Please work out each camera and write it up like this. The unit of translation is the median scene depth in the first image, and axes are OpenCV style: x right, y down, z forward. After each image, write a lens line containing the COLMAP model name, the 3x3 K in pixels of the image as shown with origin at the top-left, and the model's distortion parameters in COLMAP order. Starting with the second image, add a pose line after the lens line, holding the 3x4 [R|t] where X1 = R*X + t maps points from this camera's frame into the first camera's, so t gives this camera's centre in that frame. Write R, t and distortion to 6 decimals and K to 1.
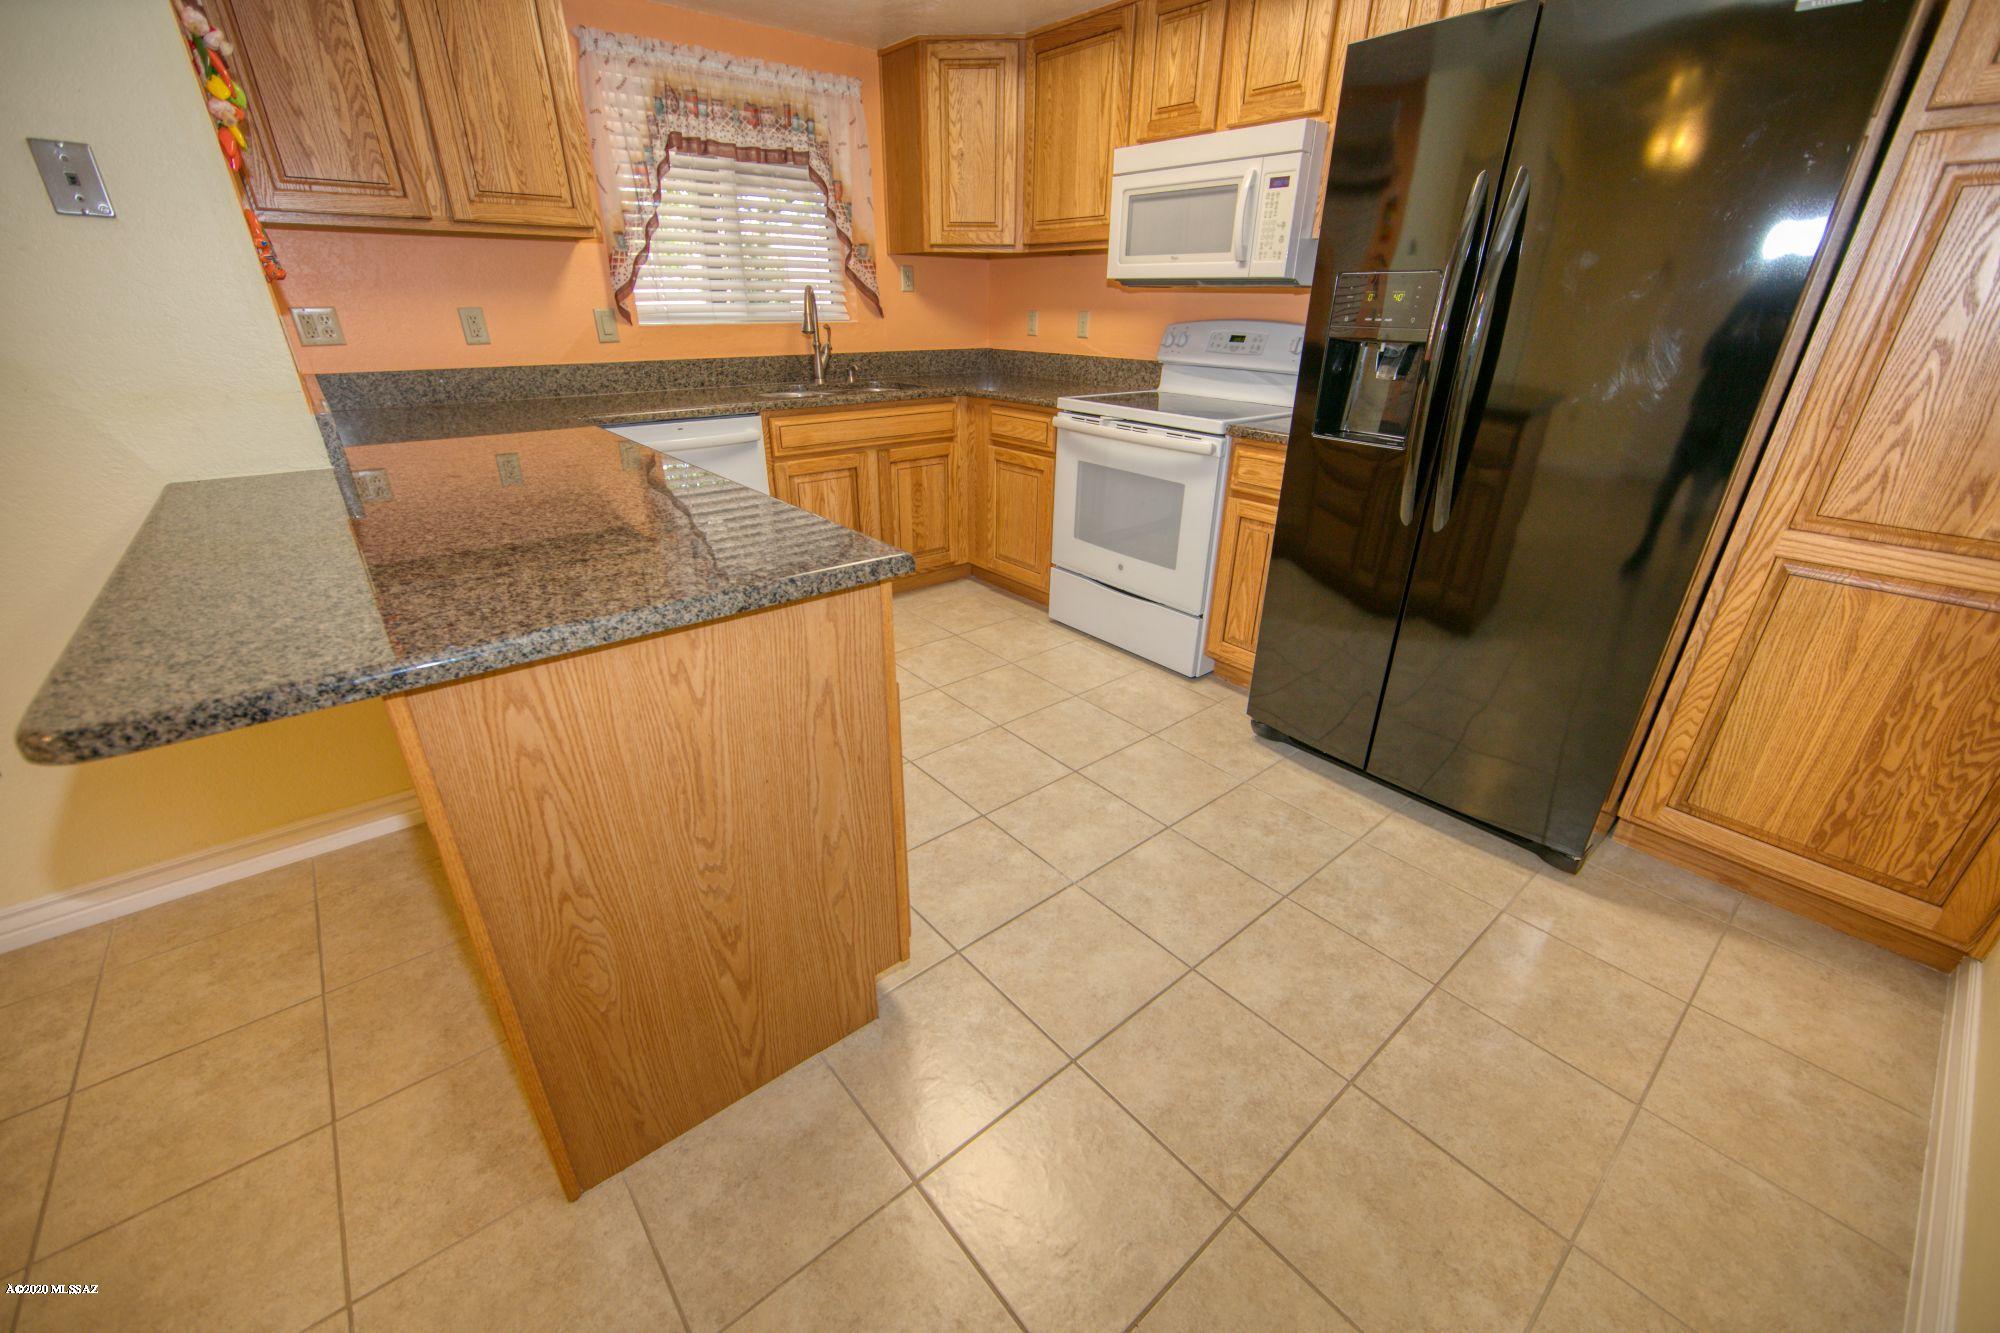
lens RADIAL K [[790.1, 0, 997.0], [0, 790.1, 672.2], [0, 0, 1]] dist [-0.013639, 0.003007]
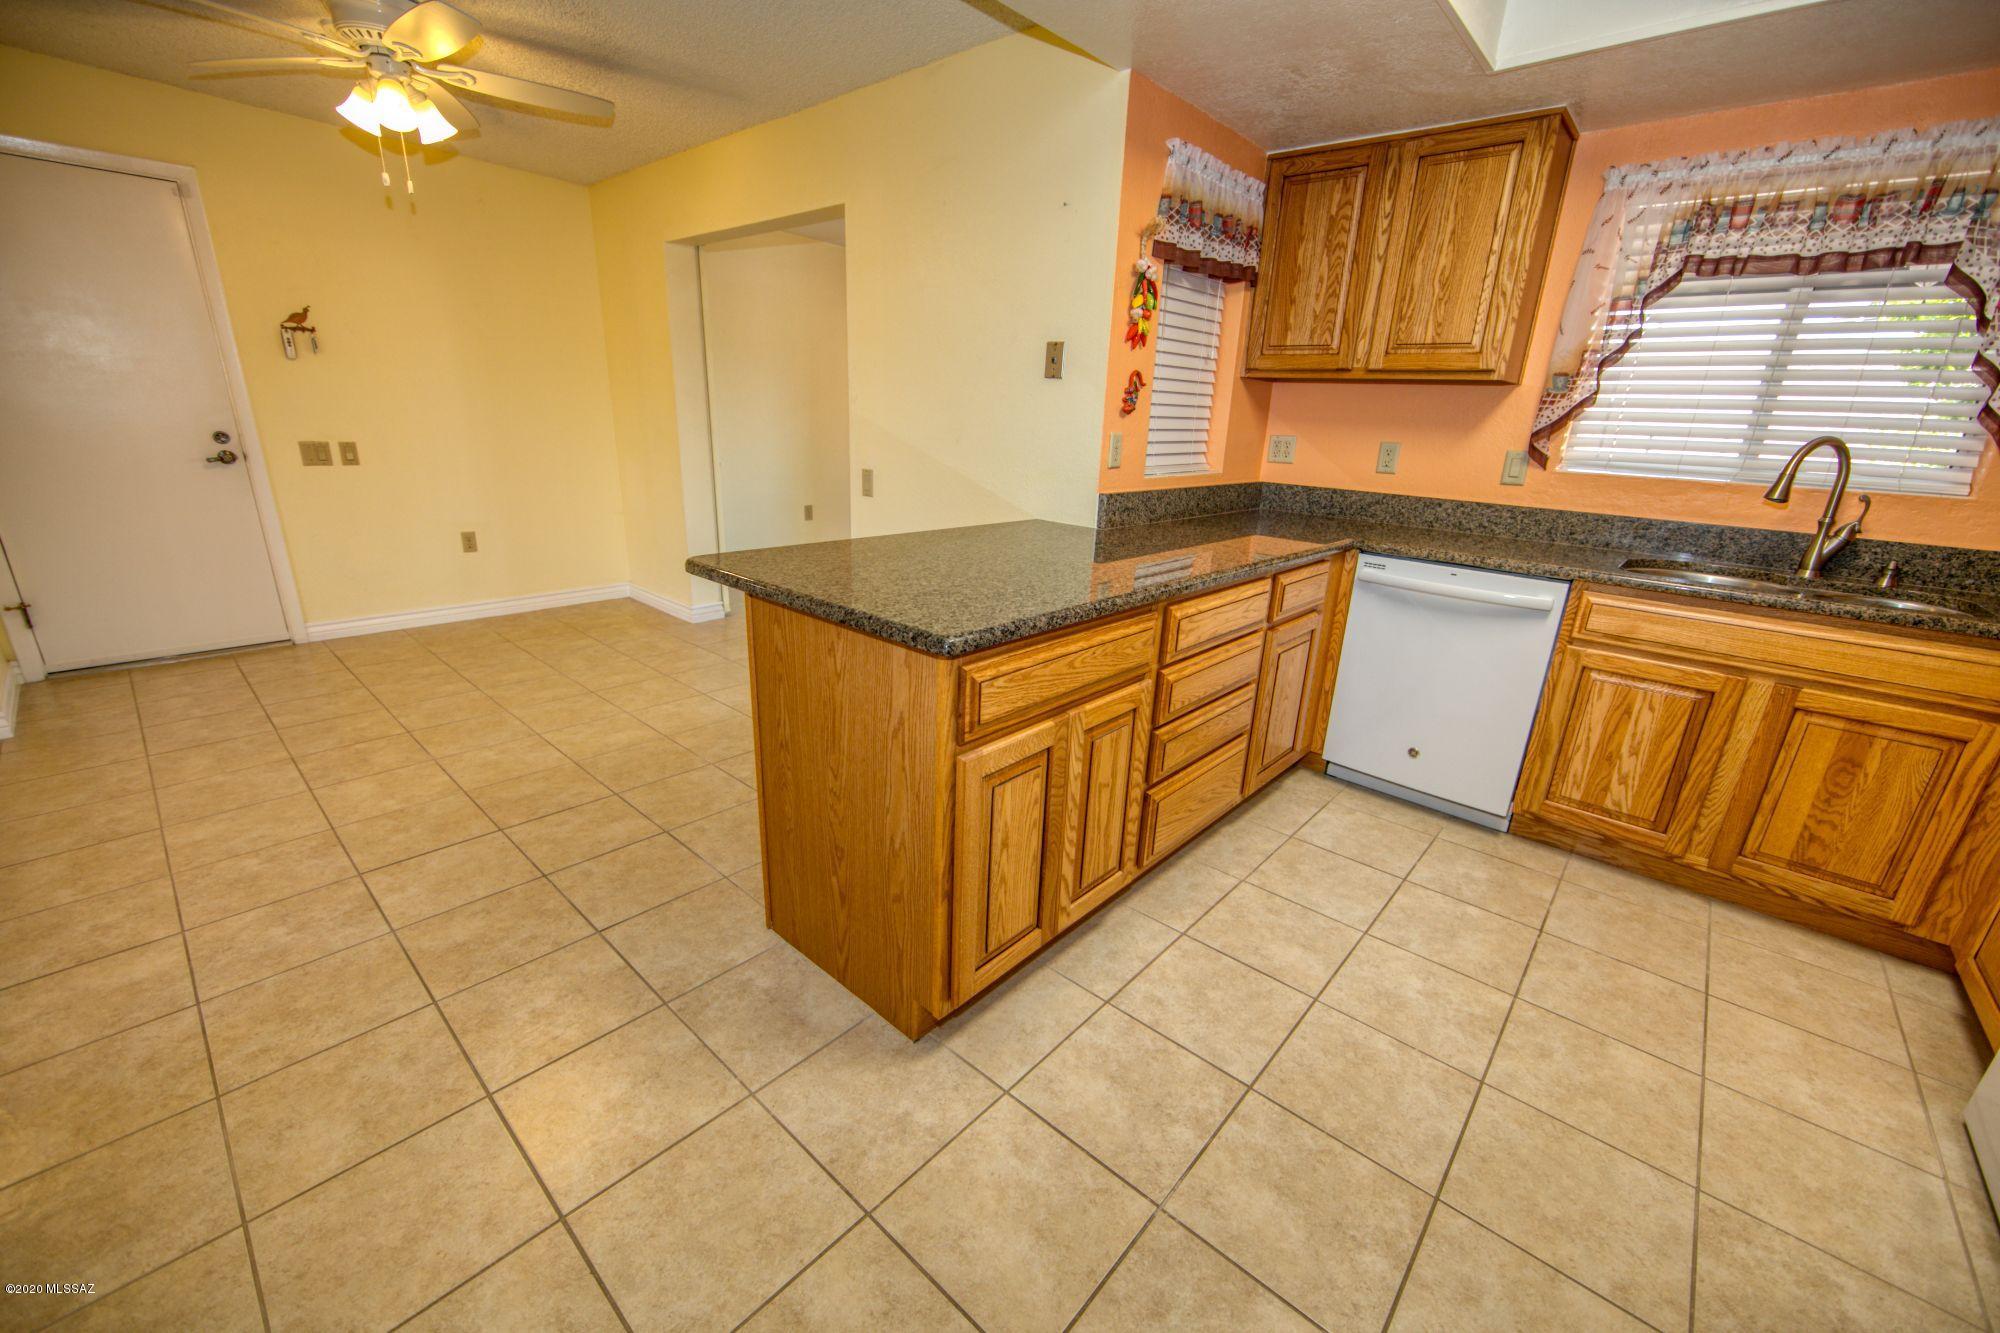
lens RADIAL K [[790.1, 0, 1002.8], [0, 790.1, 674.2], [0, 0, 1]] dist [-0.013639, 0.003007]
pose [[0.148467, 0.309543, -0.939223, 0.388211], [-0.456633, 0.863895, 0.212535, -0.154080], [0.877179, 0.397326, 0.269607, 0.320855]]
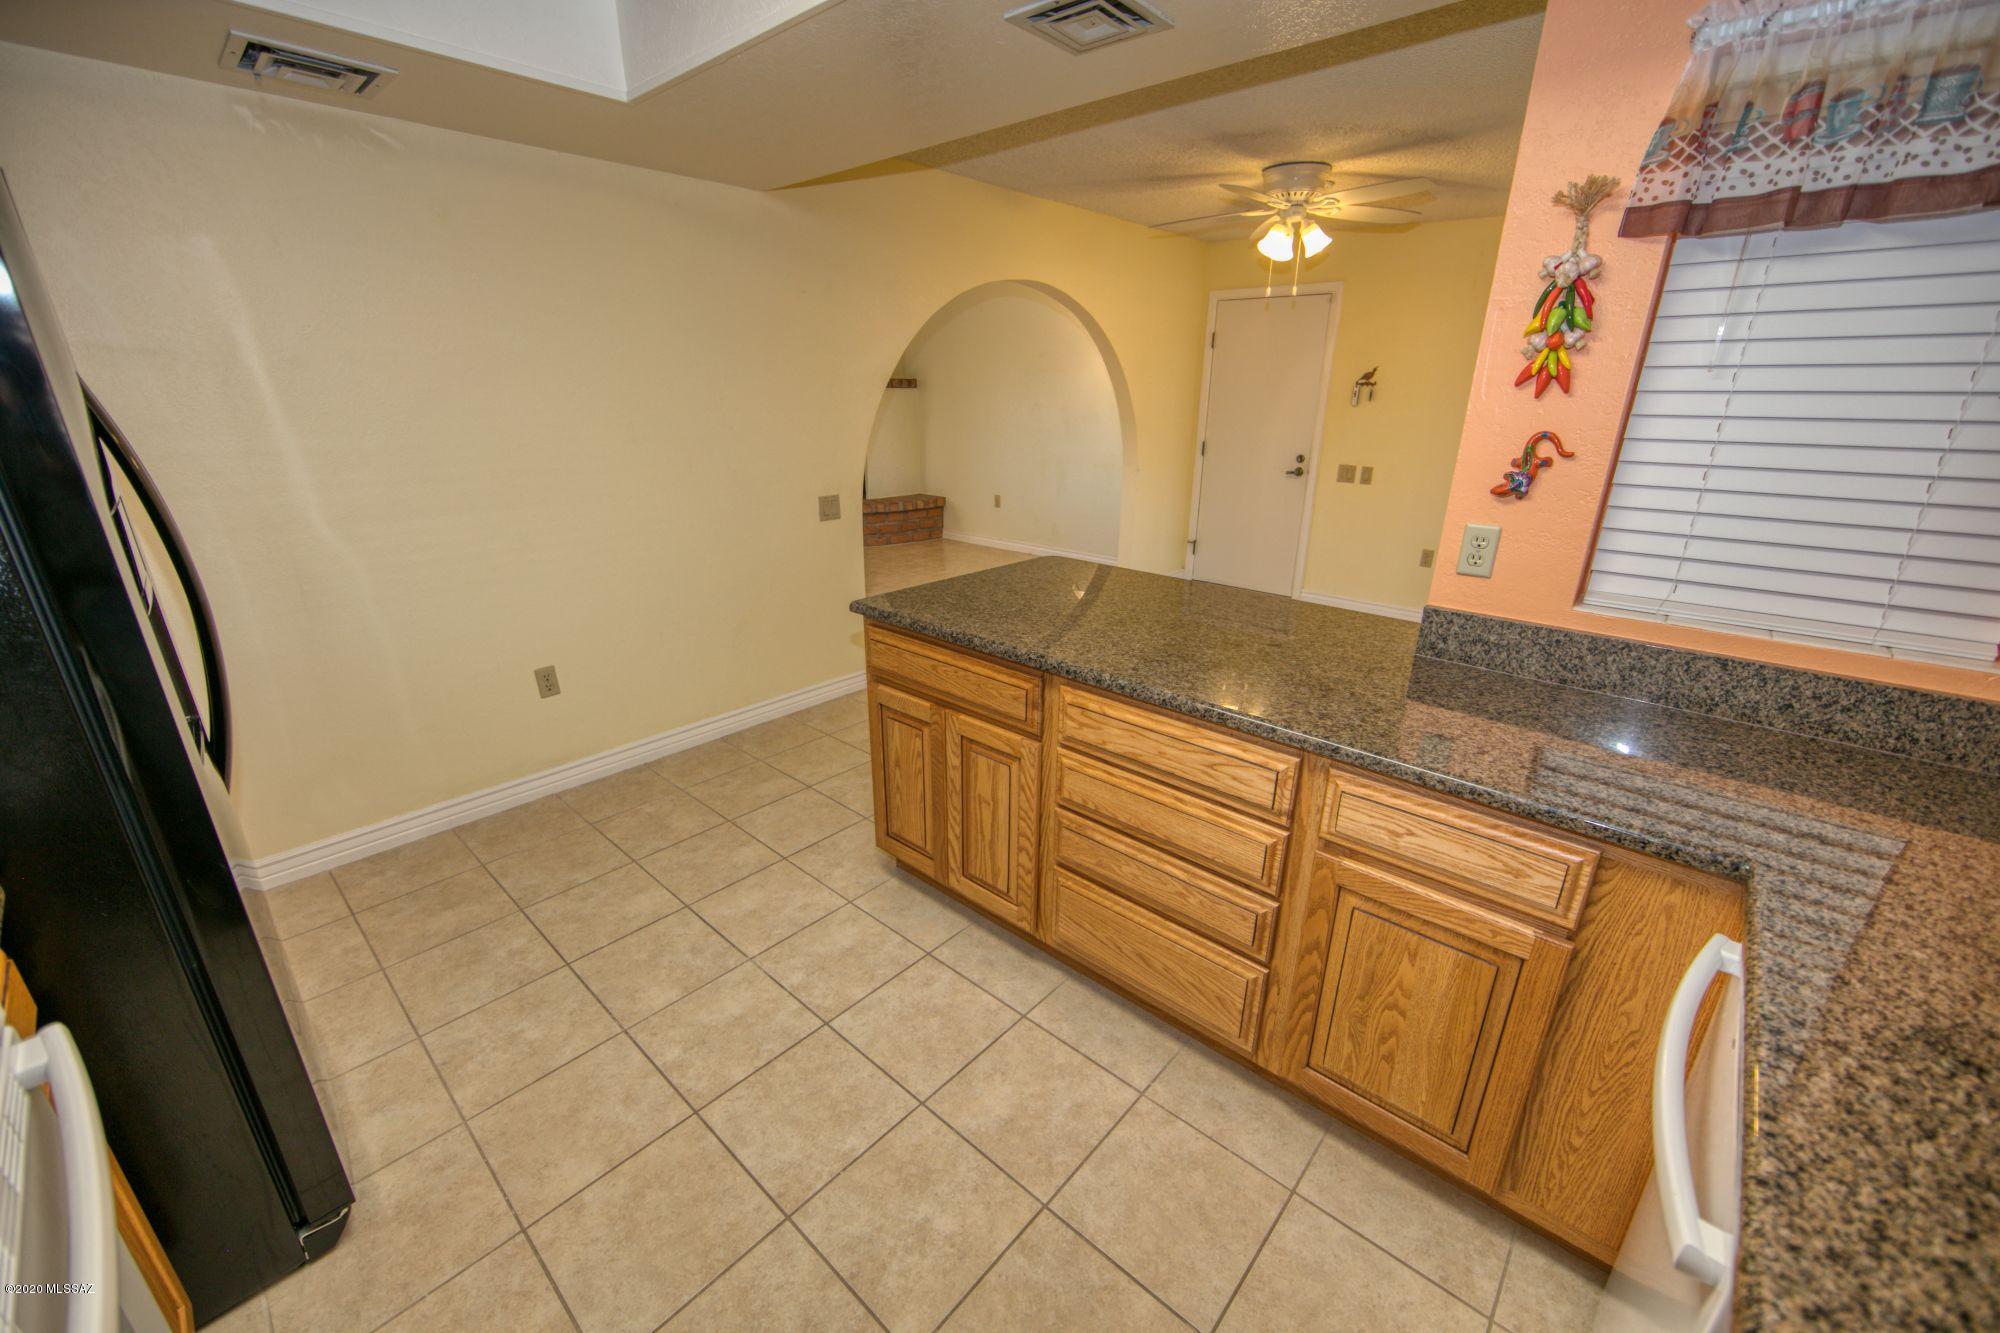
lens RADIAL K [[790.1, 0, 990.3], [0, 790.1, 677.4], [0, 0, 1]] dist [-0.013639, 0.003007]
pose [[-0.990117, 0.032261, -0.136486, -0.069364], [-0.075083, 0.700040, 0.710146, -0.566658], [0.118455, 0.713375, -0.690699, 1.006803]]
